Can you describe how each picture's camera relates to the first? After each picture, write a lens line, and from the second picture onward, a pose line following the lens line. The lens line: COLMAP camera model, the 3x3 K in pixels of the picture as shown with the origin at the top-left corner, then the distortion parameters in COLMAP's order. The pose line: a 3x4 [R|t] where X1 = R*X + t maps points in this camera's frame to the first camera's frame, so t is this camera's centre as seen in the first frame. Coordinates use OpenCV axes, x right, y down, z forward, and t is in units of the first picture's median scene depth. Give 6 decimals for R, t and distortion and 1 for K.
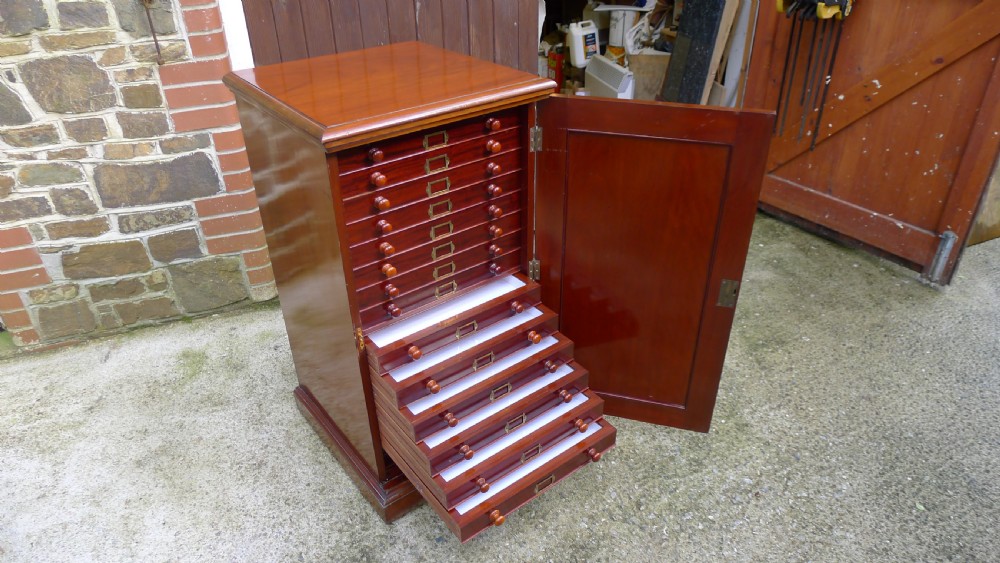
lens RADIAL K [[652.9, 0, 501.8], [0, 652.9, 282.8], [0, 0, 1]] dist [-0.056317, 0.013951]
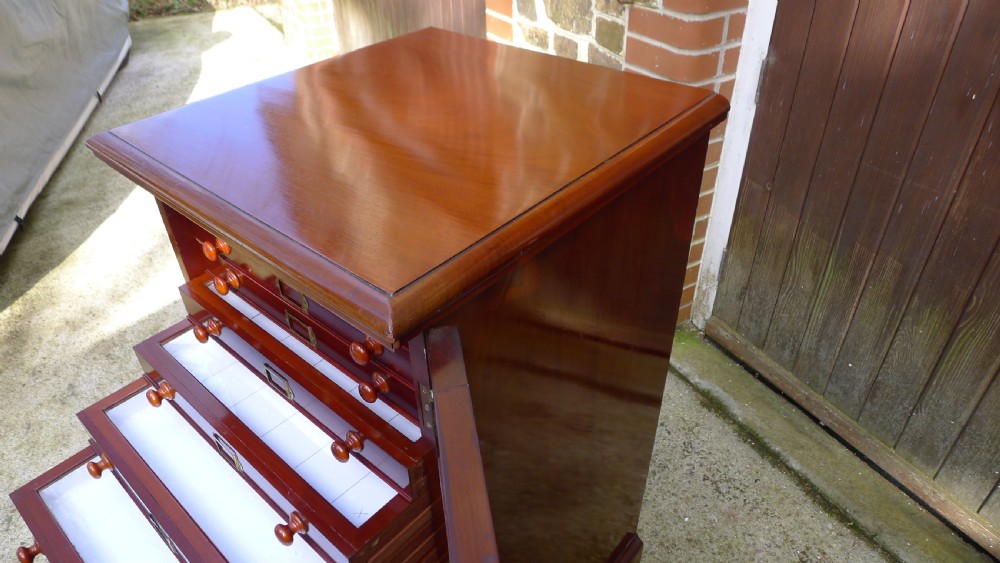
lens RADIAL K [[652.9, 0, 489.2], [0, 652.9, 278.2], [0, 0, 1]] dist [-0.056317, 0.013951]
pose [[0.186066, 0.584030, -0.790119, 0.228673], [-0.495740, 0.750102, 0.437708, -0.335816], [0.848305, 0.310251, 0.429096, 0.604242]]
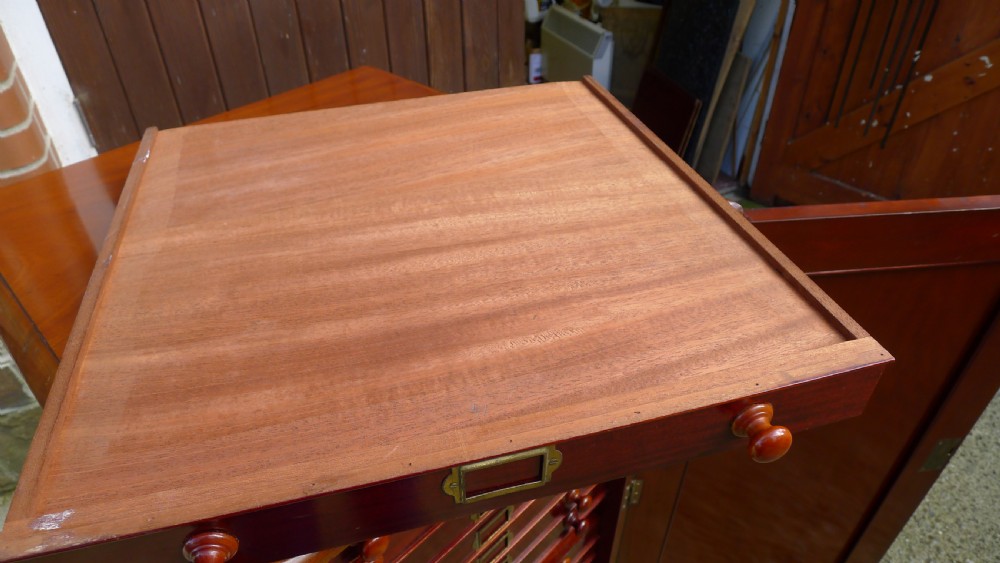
lens RADIAL K [[652.9, 0, 494.6], [0, 652.9, 283.0], [0, 0, 1]] dist [-0.056317, 0.013951]
pose [[0.989983, -0.083534, 0.113826, -0.090353], [0.071395, 0.991709, 0.106842, -0.213895], [-0.121807, -0.097645, 0.987739, 0.395214]]
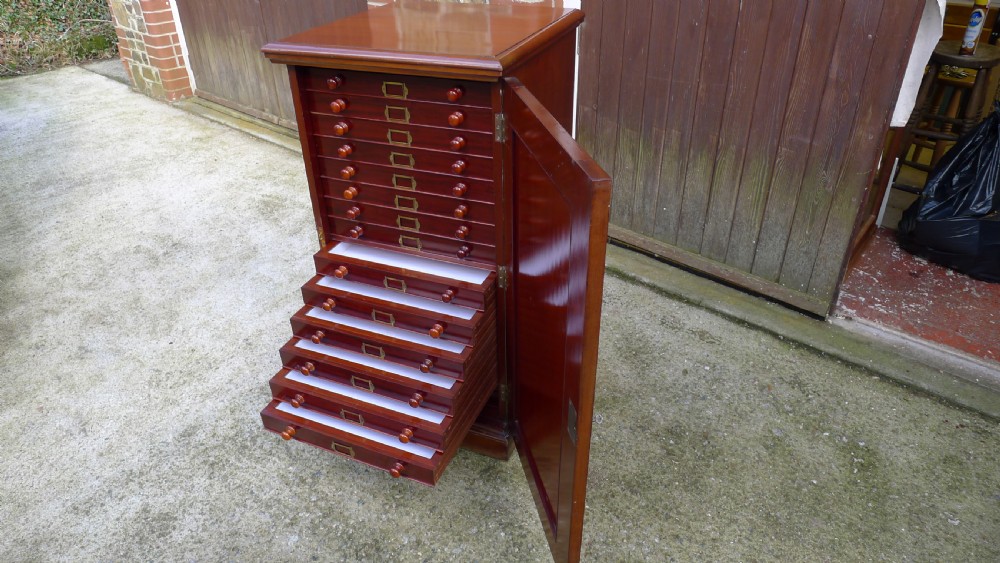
lens RADIAL K [[652.9, 0, 491.5], [0, 652.9, 289.2], [0, 0, 1]] dist [-0.056317, 0.013951]
pose [[0.489325, 0.475427, -0.731116, 0.559713], [-0.446365, 0.856739, 0.258372, -0.183871], [0.749213, 0.199917, 0.631438, 0.351912]]
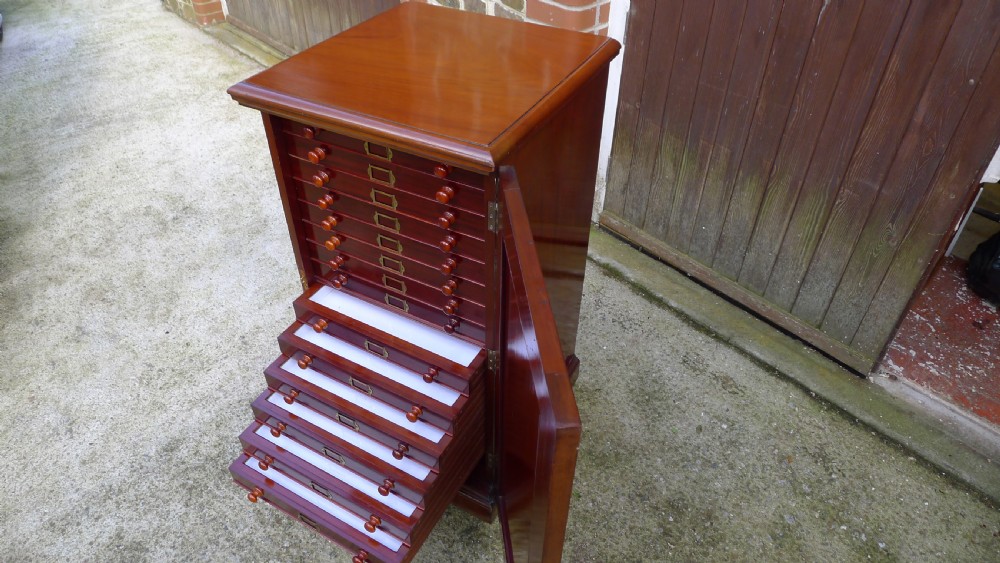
lens RADIAL K [[652.9, 0, 489.8], [0, 652.9, 280.0], [0, 0, 1]] dist [-0.056317, 0.013951]
pose [[0.393825, 0.604024, -0.692861, 0.428451], [-0.491567, 0.775332, 0.396512, -0.326120], [0.776700, 0.184431, 0.602264, 0.411267]]
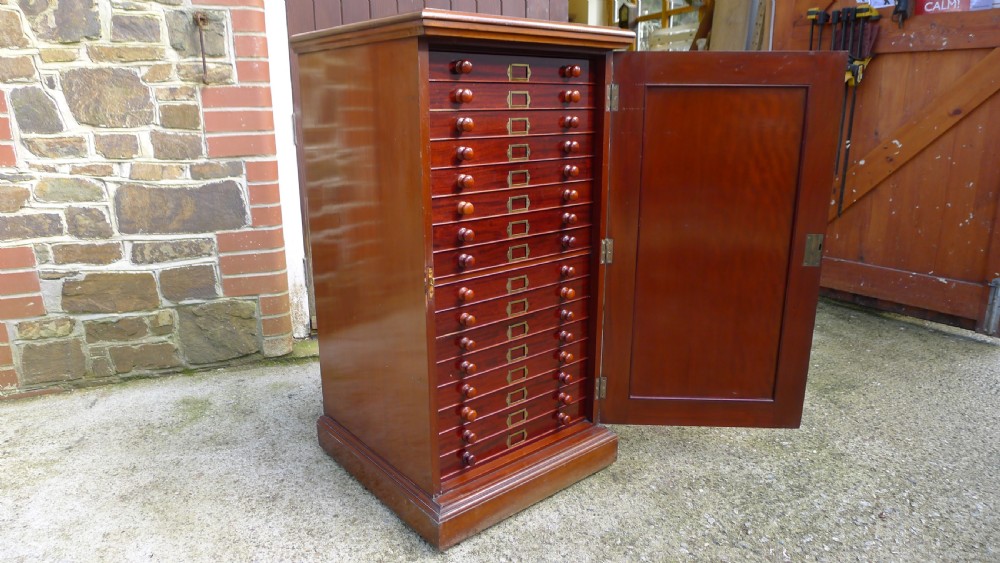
lens RADIAL K [[652.9, 0, 496.1], [0, 652.9, 275.6], [0, 0, 1]] dist [-0.056317, 0.013951]
pose [[0.999569, 0.002943, 0.029196, -0.106045], [0.005648, 0.957055, -0.289850, 0.224154], [-0.028796, 0.289890, 0.956627, 0.114774]]
